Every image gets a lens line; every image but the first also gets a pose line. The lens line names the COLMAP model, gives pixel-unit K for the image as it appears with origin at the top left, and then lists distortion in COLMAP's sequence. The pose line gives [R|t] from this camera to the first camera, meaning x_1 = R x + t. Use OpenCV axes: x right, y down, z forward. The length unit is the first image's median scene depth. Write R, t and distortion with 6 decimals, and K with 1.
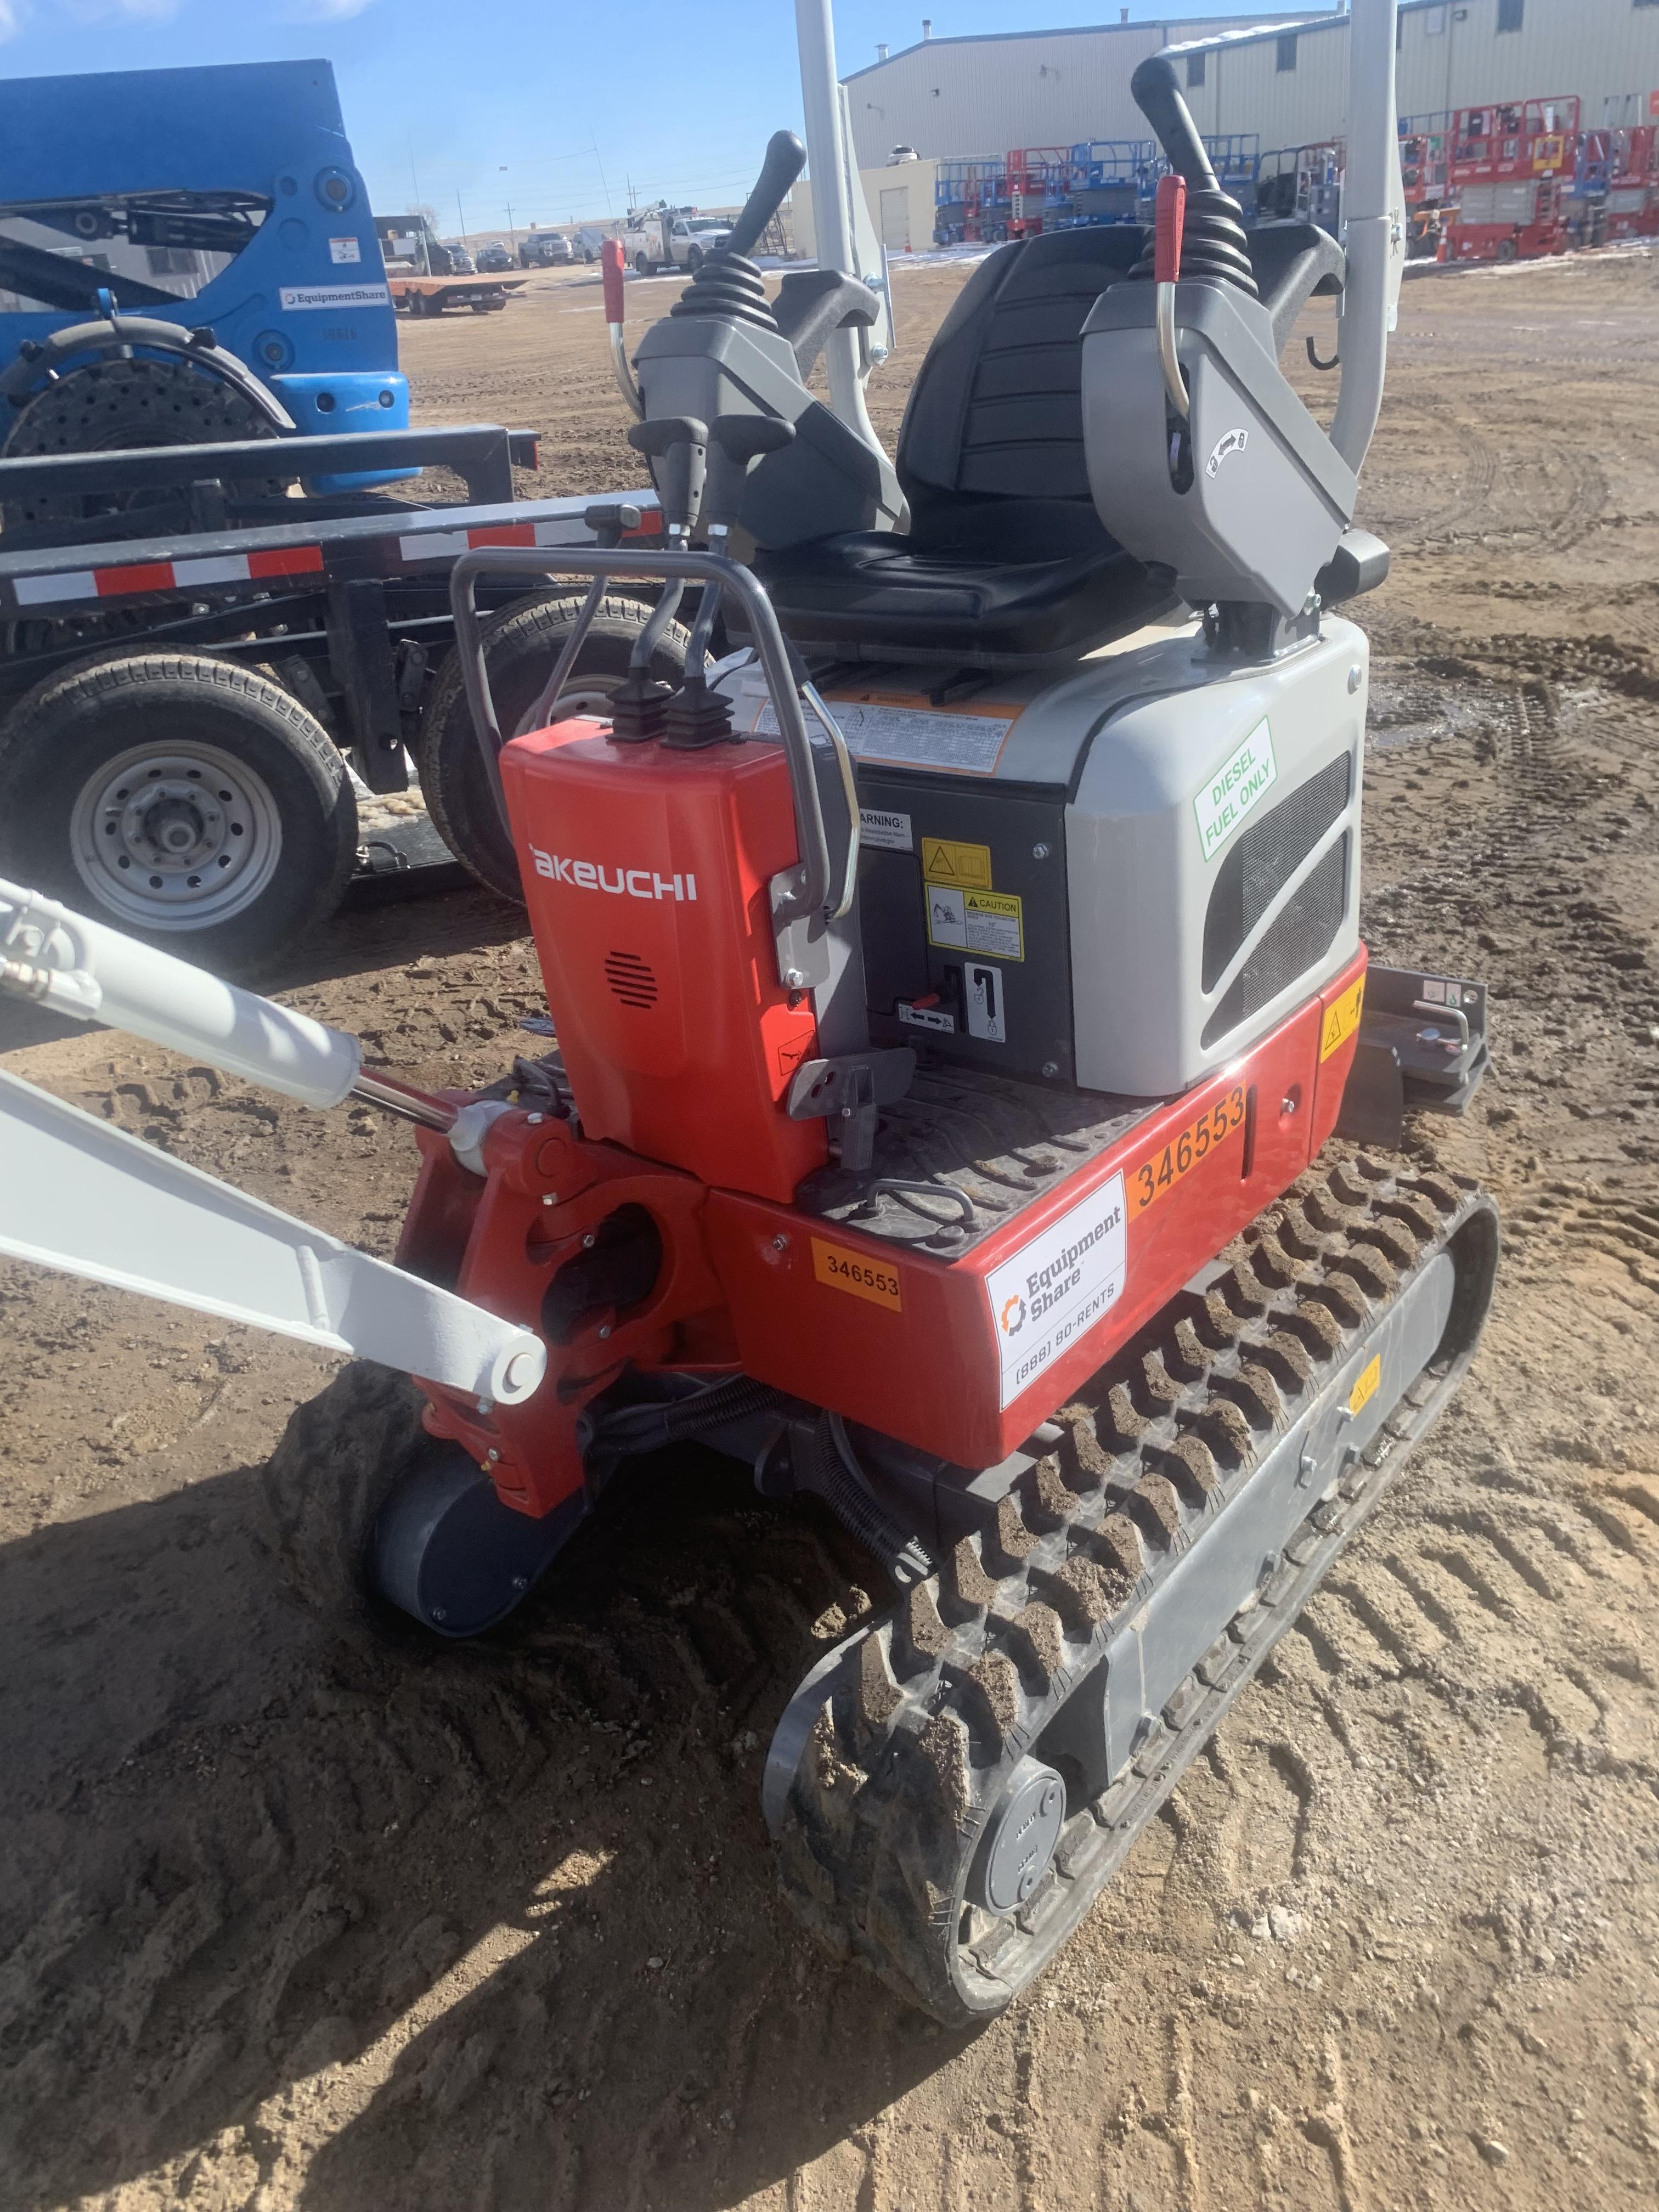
lens RADIAL K [[1660.7, 0, 840.2], [0, 1660.7, 1086.3], [0, 0, 1]] dist [0.048839, -0.004816]
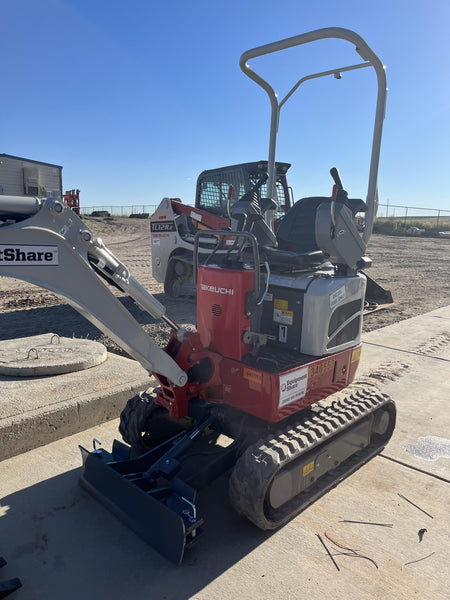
lens RADIAL K [[450.5, 0, 228.2], [0, 450.5, 300.4], [0, 0, 1]] dist [0.048839, -0.004816]
pose [[0.988047, 0.151885, -0.026358, -0.052877], [-0.153199, 0.948439, -0.277476, 0.254706], [-0.017145, 0.278198, 0.960371, -0.300098]]
